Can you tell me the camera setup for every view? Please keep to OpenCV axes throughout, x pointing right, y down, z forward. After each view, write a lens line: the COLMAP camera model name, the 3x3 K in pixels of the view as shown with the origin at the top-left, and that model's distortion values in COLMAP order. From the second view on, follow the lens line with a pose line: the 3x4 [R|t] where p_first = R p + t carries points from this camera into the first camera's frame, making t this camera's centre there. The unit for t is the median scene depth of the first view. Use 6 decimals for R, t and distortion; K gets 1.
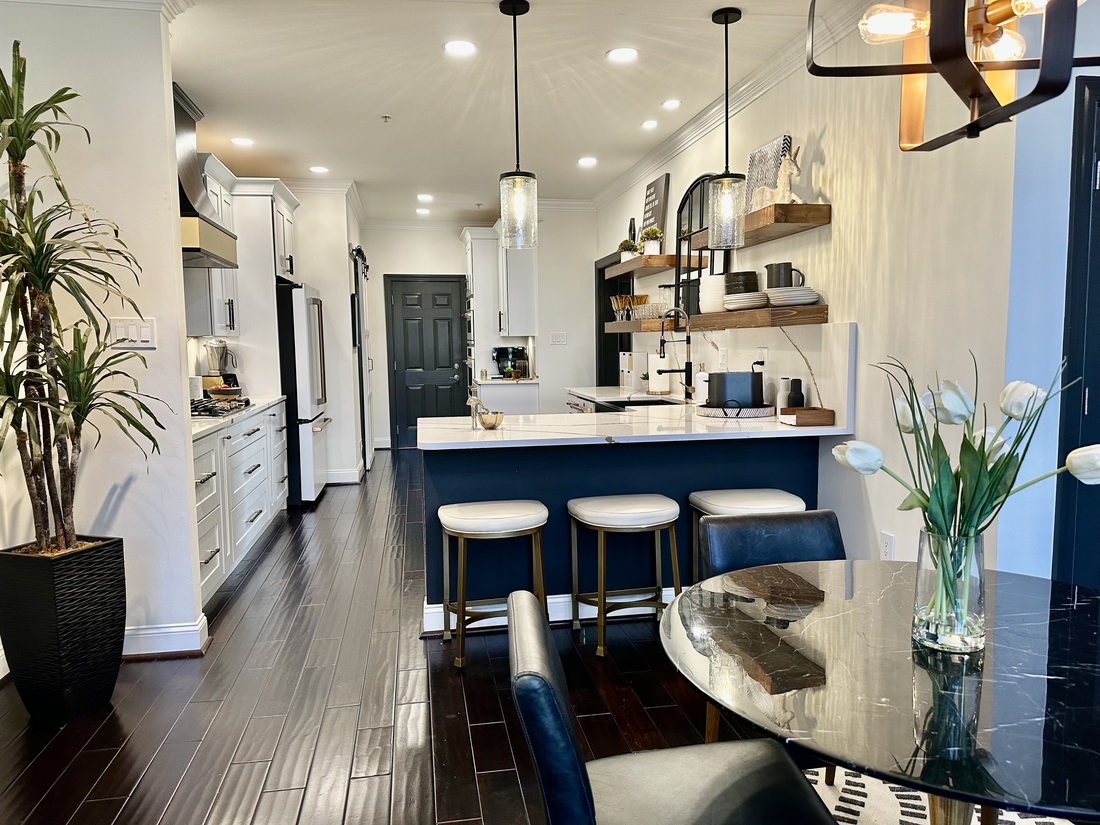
lens RADIAL K [[773.0, 0, 550.0], [0, 773.0, 412.5], [0, 0, 1]] dist [0.141366, -0.211696]
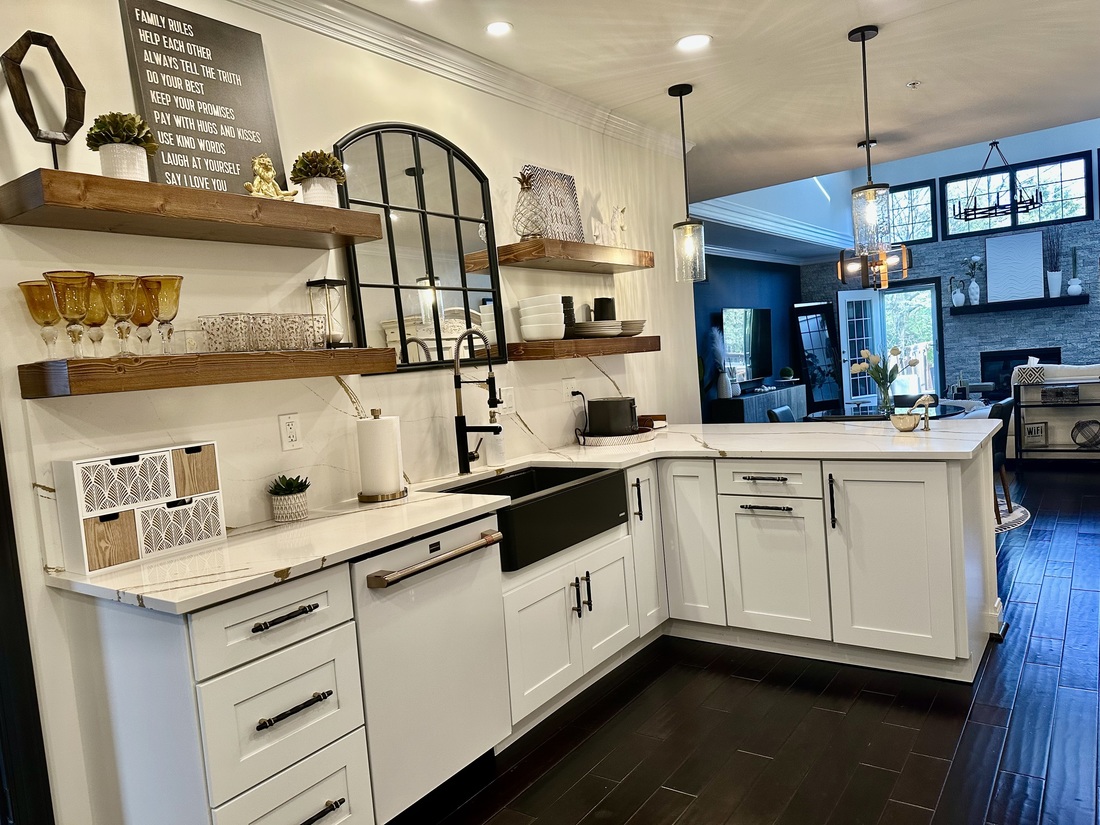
lens RADIAL K [[773.0, 0, 550.0], [0, 773.0, 412.5], [0, 0, 1]] dist [0.141366, -0.211696]
pose [[-0.698080, 0.017407, 0.715808, -0.291140], [0.157572, 0.978931, 0.129863, -0.124235], [-0.698467, 0.203446, -0.686115, 1.229732]]
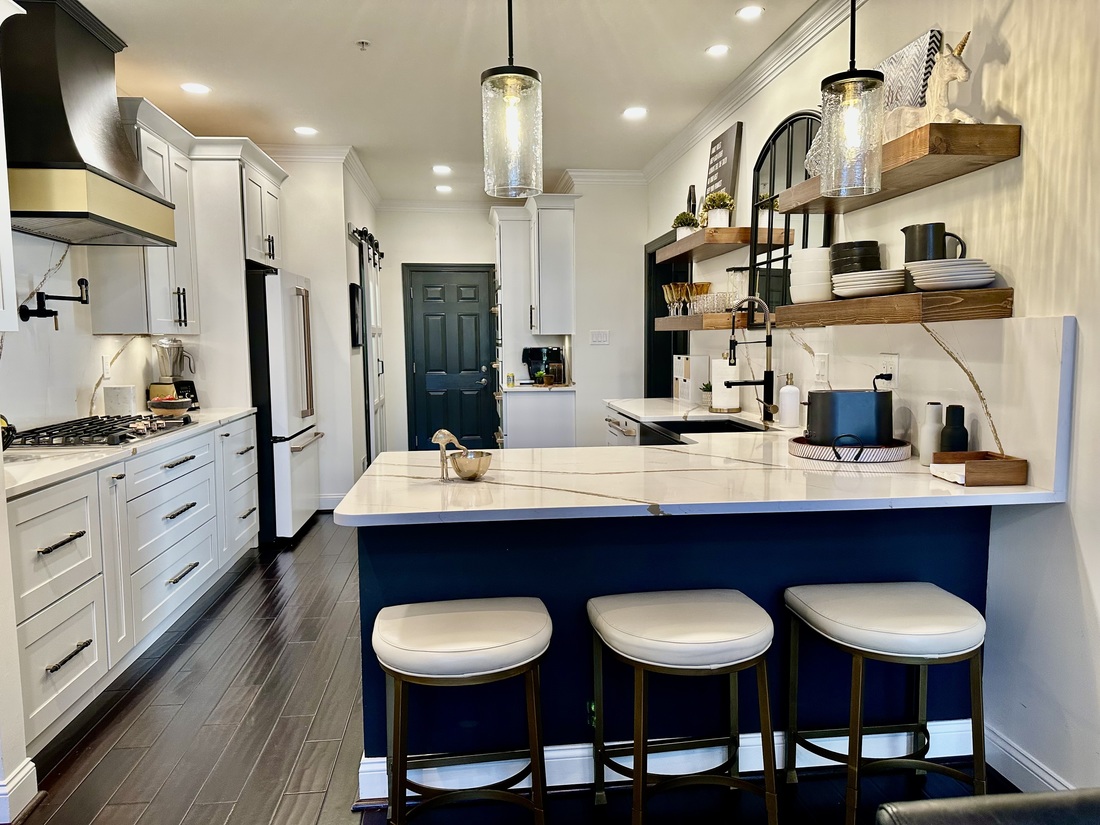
lens RADIAL K [[774.3, 0, 550.0], [0, 774.3, 412.5], [0, 0, 1]] dist [0.069338, -0.084012]
pose [[0.997686, 0.010494, -0.067180, 0.019942], [-0.010317, 0.999942, 0.002984, -0.023118], [0.067208, -0.002284, 0.997736, 0.225744]]
